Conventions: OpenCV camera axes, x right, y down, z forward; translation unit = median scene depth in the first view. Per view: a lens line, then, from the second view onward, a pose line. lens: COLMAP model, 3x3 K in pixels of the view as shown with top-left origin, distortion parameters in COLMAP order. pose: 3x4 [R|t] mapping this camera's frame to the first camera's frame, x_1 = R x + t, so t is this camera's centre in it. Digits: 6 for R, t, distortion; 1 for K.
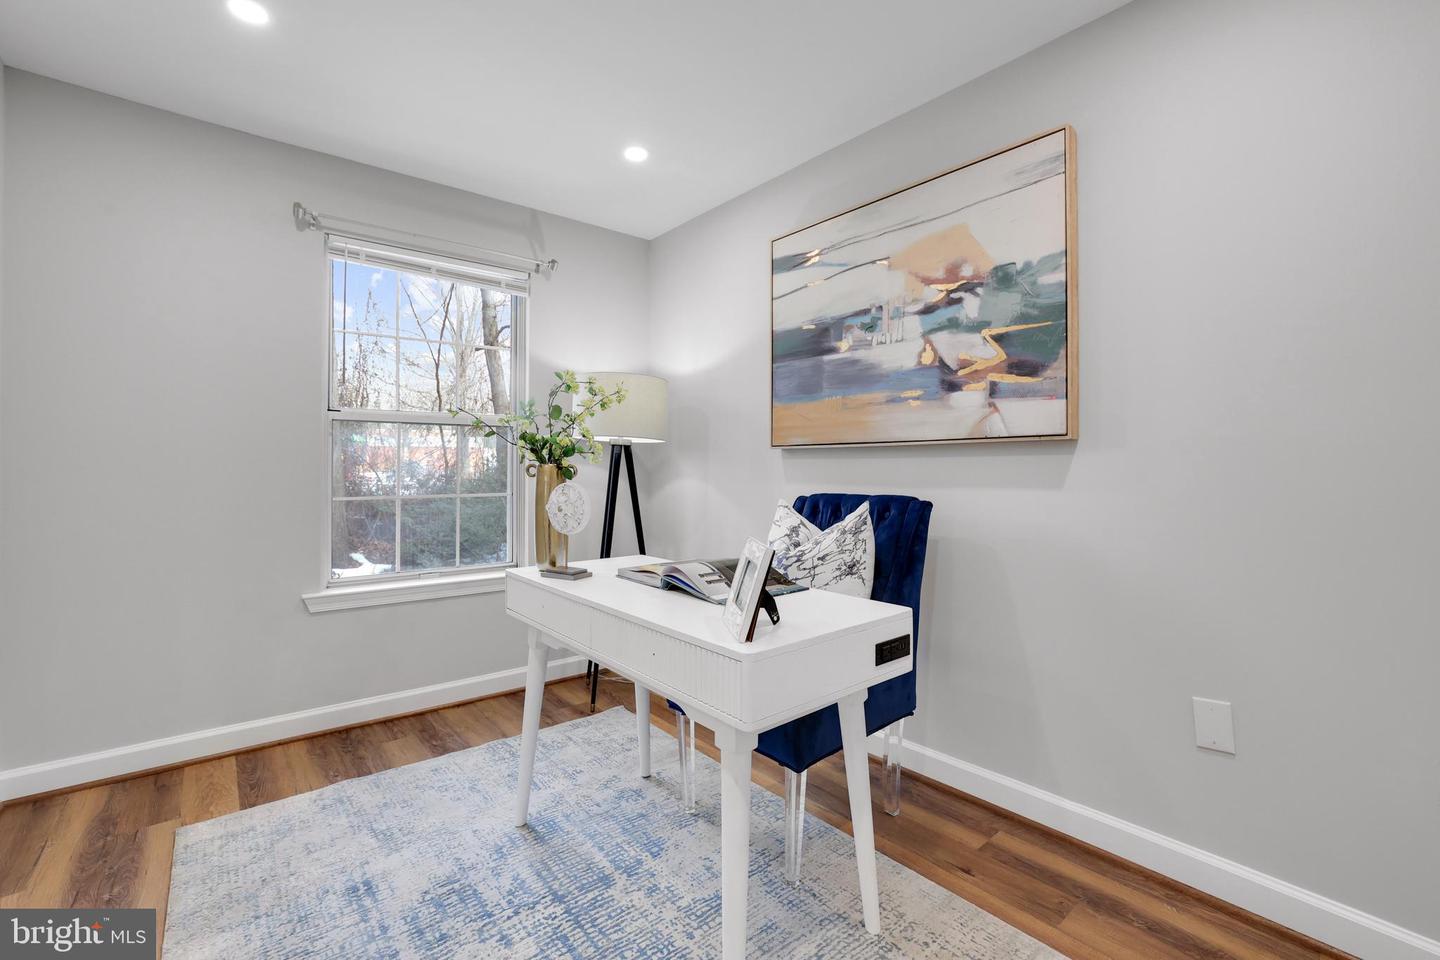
lens RADIAL K [[628.3, 0, 714.0], [0, 628.3, 461.6], [0, 0, 1]] dist [-0.050345, 0.023574]
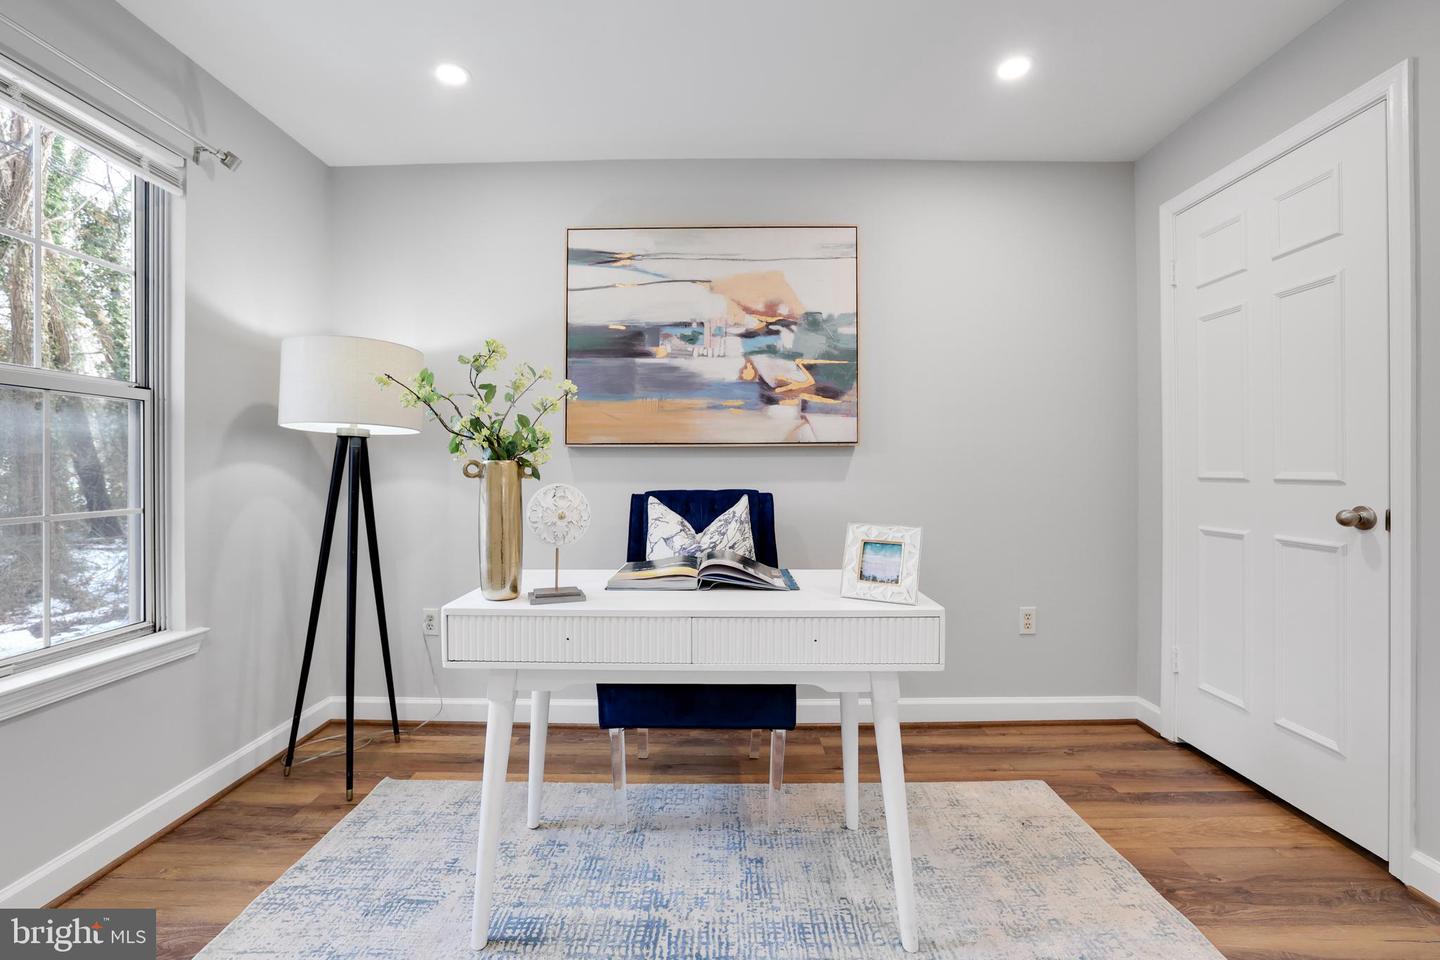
lens RADIAL K [[628.3, 0, 714.0], [0, 628.3, 461.6], [0, 0, 1]] dist [-0.050345, 0.023574]
pose [[0.639678, 0.004757, 0.768628, -0.641129], [-0.004975, 0.999986, -0.002049, 0.004506], [-0.768627, -0.002513, 0.639693, 0.283319]]
